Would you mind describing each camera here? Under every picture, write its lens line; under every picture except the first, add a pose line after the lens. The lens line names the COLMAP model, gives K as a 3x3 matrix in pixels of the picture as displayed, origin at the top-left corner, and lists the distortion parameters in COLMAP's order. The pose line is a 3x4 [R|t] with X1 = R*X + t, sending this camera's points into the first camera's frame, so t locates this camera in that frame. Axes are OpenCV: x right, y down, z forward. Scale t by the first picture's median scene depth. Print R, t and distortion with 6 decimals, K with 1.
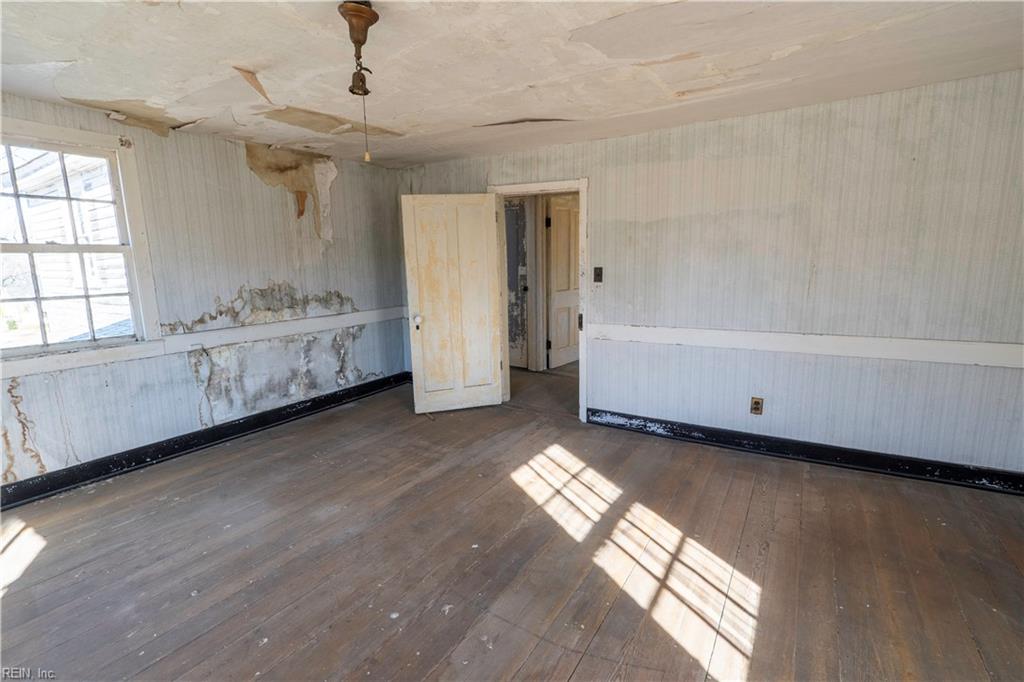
lens RADIAL K [[464.3, 0, 509.8], [0, 464.3, 339.3], [0, 0, 1]] dist [-0.011312, 0.000512]
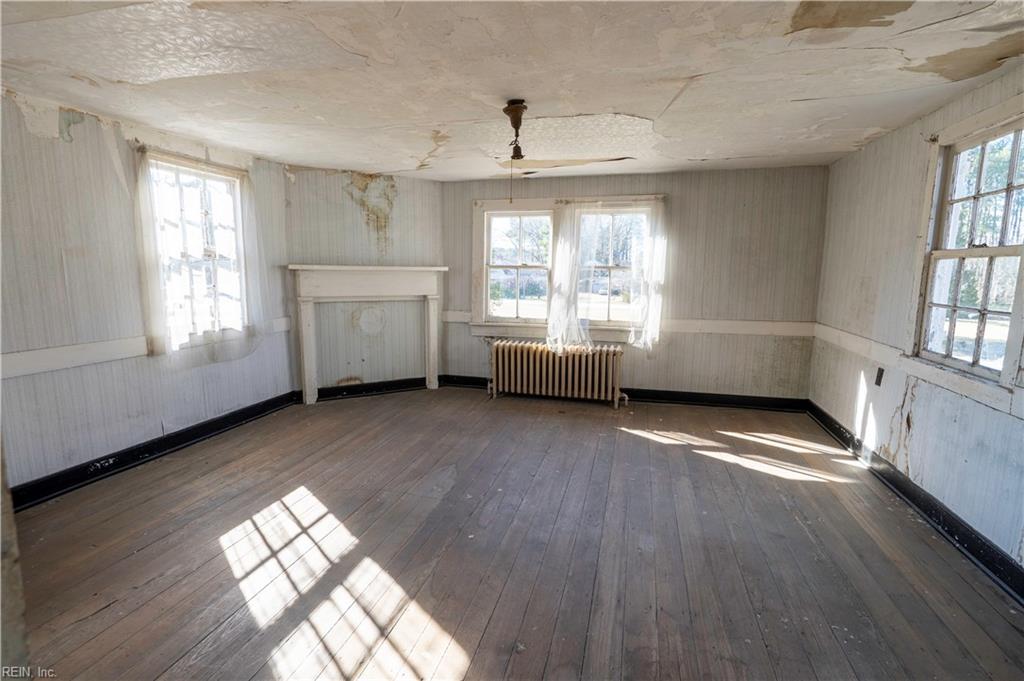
lens RADIAL K [[464.3, 0, 509.8], [0, 464.3, 338.8], [0, 0, 1]] dist [-0.011312, 0.000512]
pose [[-0.954883, 0.046552, -0.293311, 0.129892], [-0.049255, 0.949136, 0.310991, -0.315114], [0.292869, 0.311407, -0.904021, 1.846959]]
